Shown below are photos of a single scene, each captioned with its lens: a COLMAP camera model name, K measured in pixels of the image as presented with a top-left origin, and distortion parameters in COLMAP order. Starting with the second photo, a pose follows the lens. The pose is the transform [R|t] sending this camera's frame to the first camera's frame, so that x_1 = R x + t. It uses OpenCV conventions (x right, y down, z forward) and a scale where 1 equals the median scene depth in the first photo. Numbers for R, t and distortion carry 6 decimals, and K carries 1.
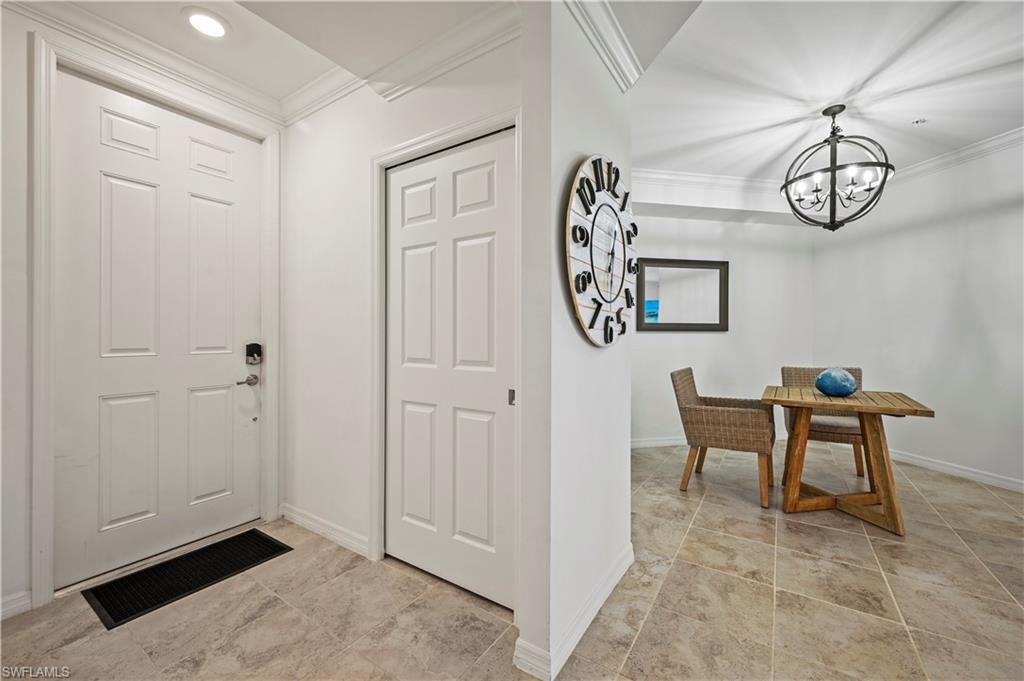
lens RADIAL K [[407.5, 0, 512.1], [0, 407.5, 333.3], [0, 0, 1]] dist [-0.000223, -0.000044]
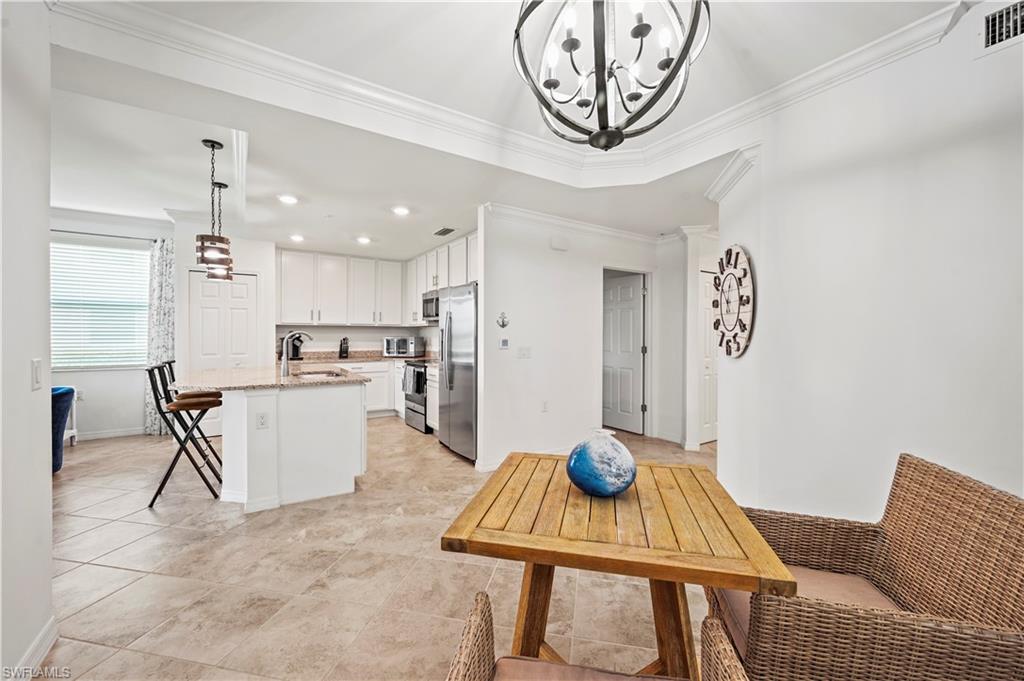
lens RADIAL K [[411.8, 0, 514.8], [0, 411.8, 337.0], [0, 0, 1]] dist [0.001481, 0.000160]
pose [[-0.925201, -0.002631, -0.379469, 1.099904], [-0.003990, 0.999988, 0.002794, -0.033795], [0.379458, 0.004100, -0.925200, 1.445842]]
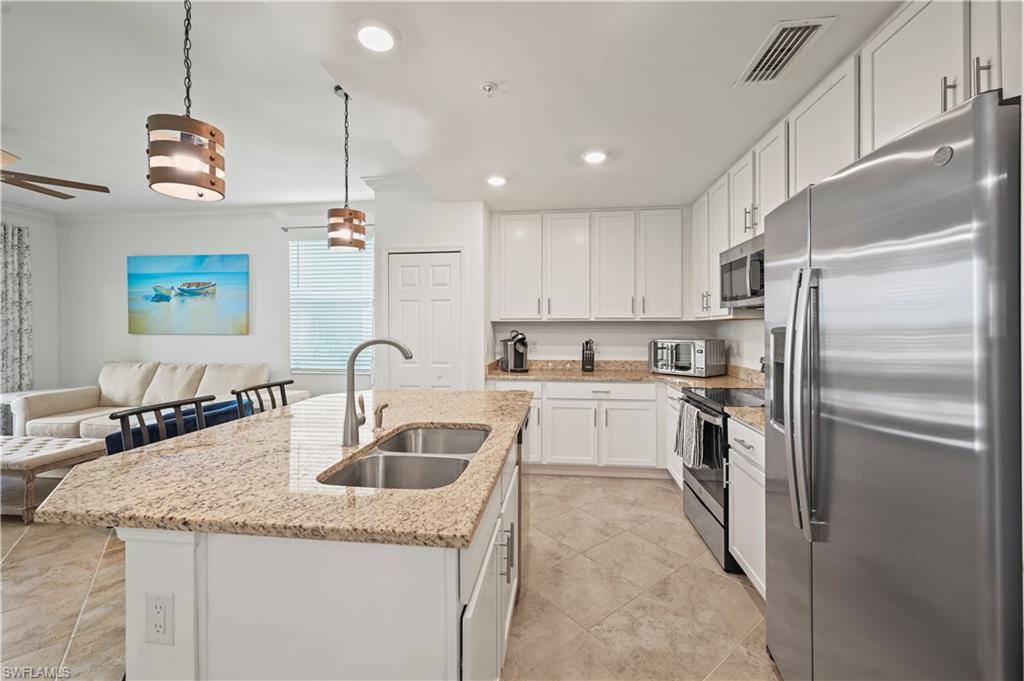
lens RADIAL K [[411.6, 0, 513.4], [0, 411.6, 328.4], [0, 0, 1]] dist [-0.001695, -0.000065]
pose [[-0.950876, -0.001249, 0.309569, 0.903206], [-0.002048, 0.999995, -0.002255, -0.057495], [-0.309565, -0.002778, -0.950874, 0.413200]]
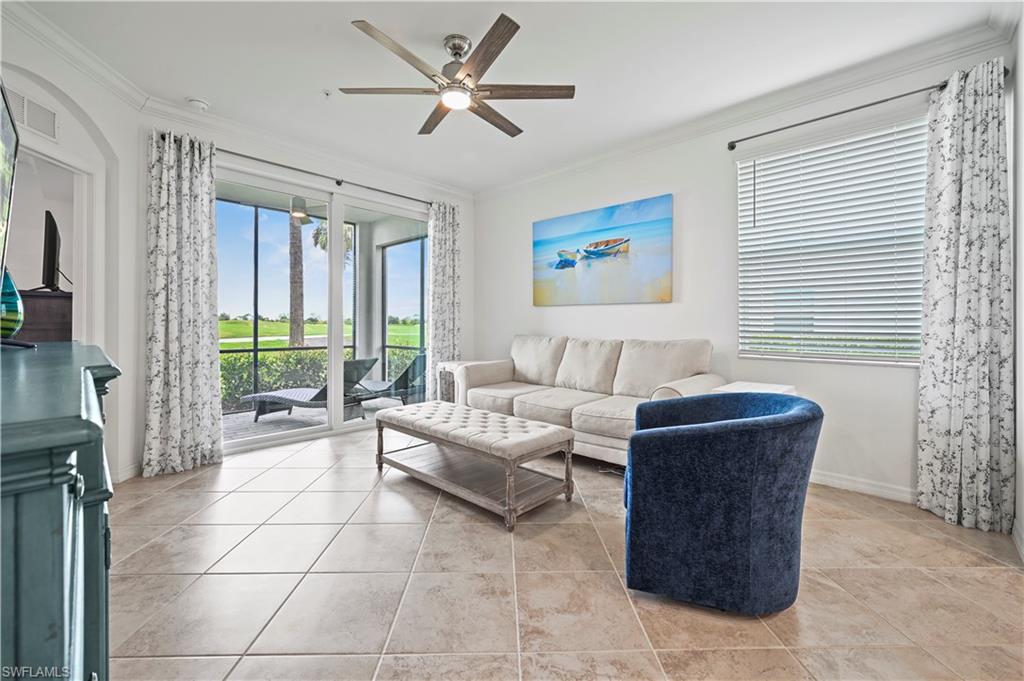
lens RADIAL K [[416.2, 0, 510.9], [0, 416.2, 323.6], [0, 0, 1]] dist [-0.000442, 0.000010]
pose [[-0.572398, -0.003816, 0.819967, 1.726344], [-0.007758, 0.999970, -0.000762, 0.038897], [-0.819939, -0.006797, -0.572410, 0.266473]]
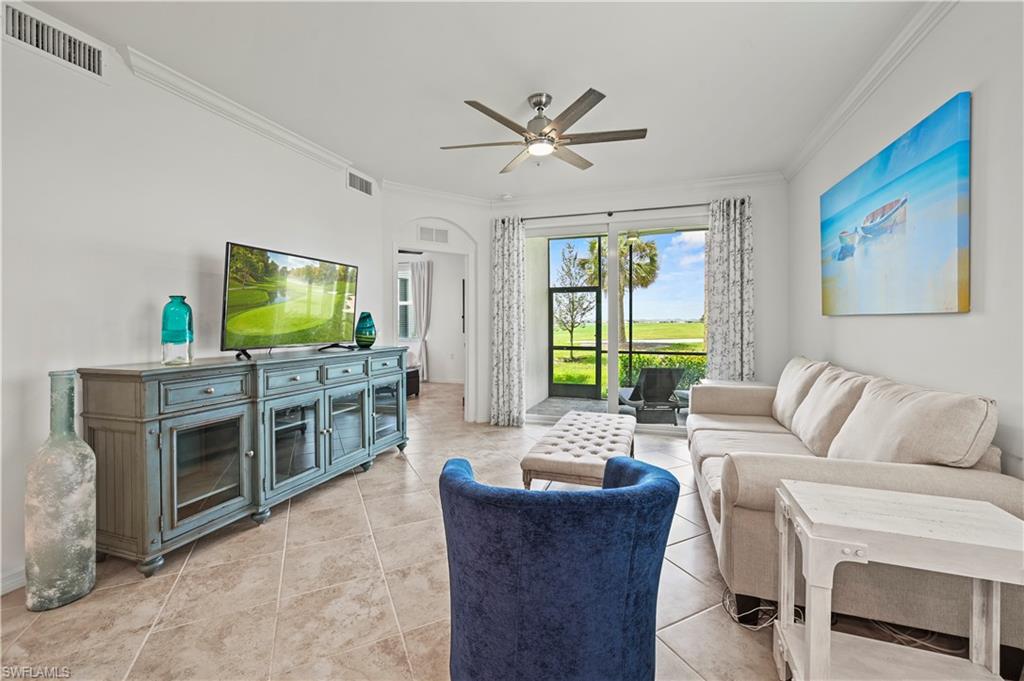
lens RADIAL K [[415.4, 0, 517.3], [0, 415.4, 325.8], [0, 0, 1]] dist [0.000064, -0.000026]
pose [[0.496026, -0.010948, 0.868238, 1.605490], [-0.001338, 0.999910, 0.013373, -0.019650], [-0.868306, -0.007795, 0.495967, -0.608500]]
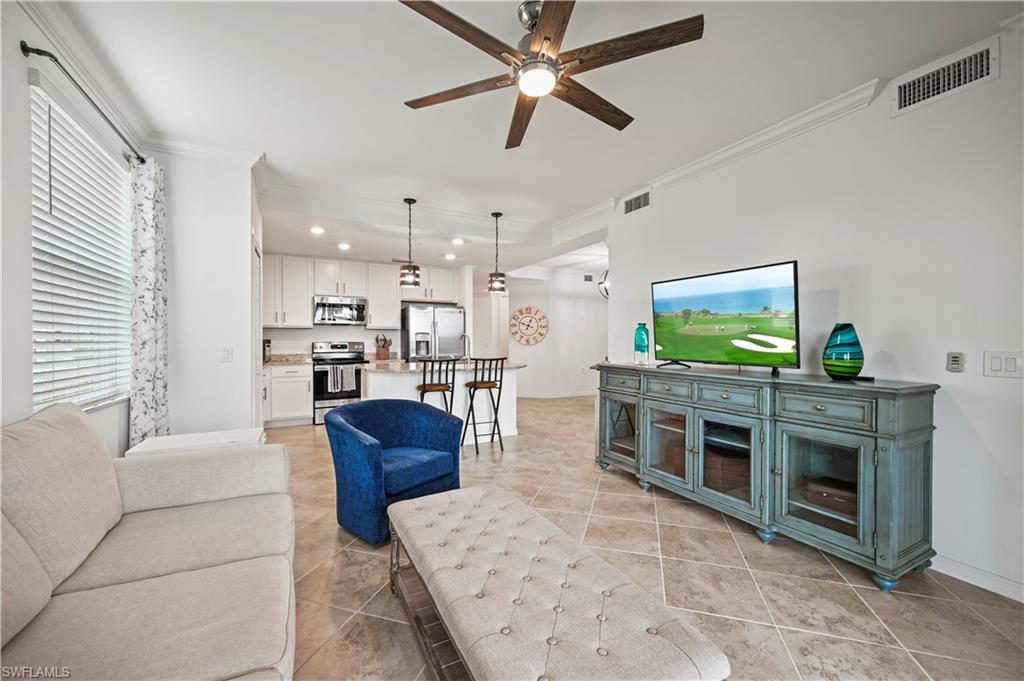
lens RADIAL K [[406.6, 0, 511.8], [0, 406.6, 342.2], [0, 0, 1]] dist [0.000452, 0.000088]
pose [[0.284846, 0.003848, -0.958566, 3.168082], [0.004491, 0.999976, 0.005349, -0.015531], [0.958563, -0.005829, 0.284822, -0.384706]]
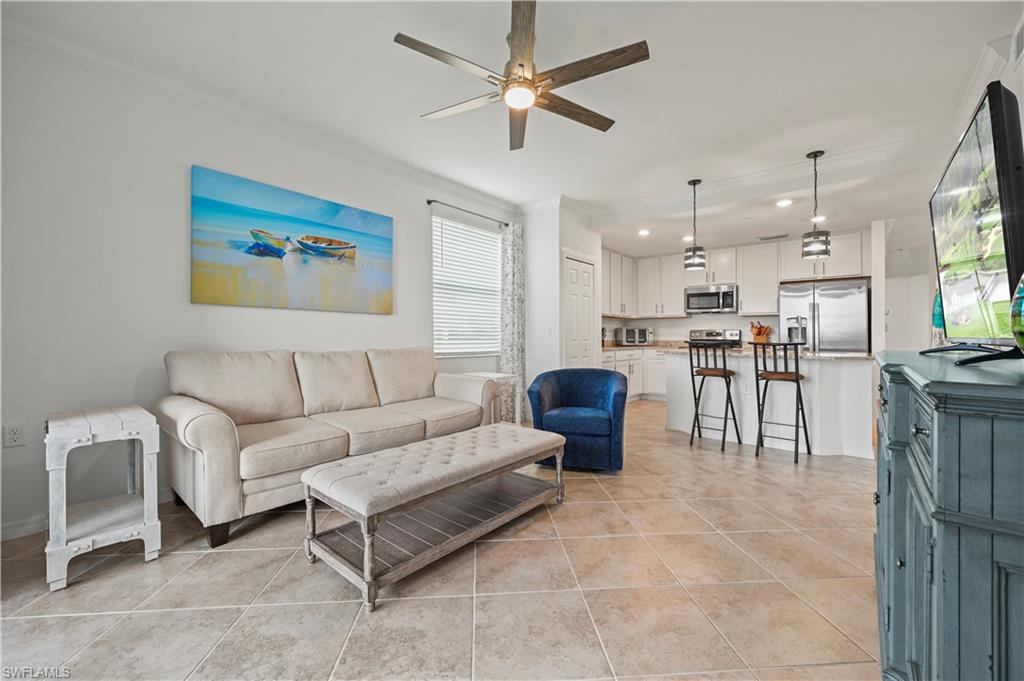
lens RADIAL K [[407.5, 0, 512.1], [0, 407.5, 333.3], [0, 0, 1]] dist [-0.000223, -0.000044]
pose [[-0.784529, -0.011147, -0.619992, 3.059337], [-0.003814, 0.999906, -0.013152, 0.049504], [0.620080, -0.007954, -0.784498, 0.491368]]
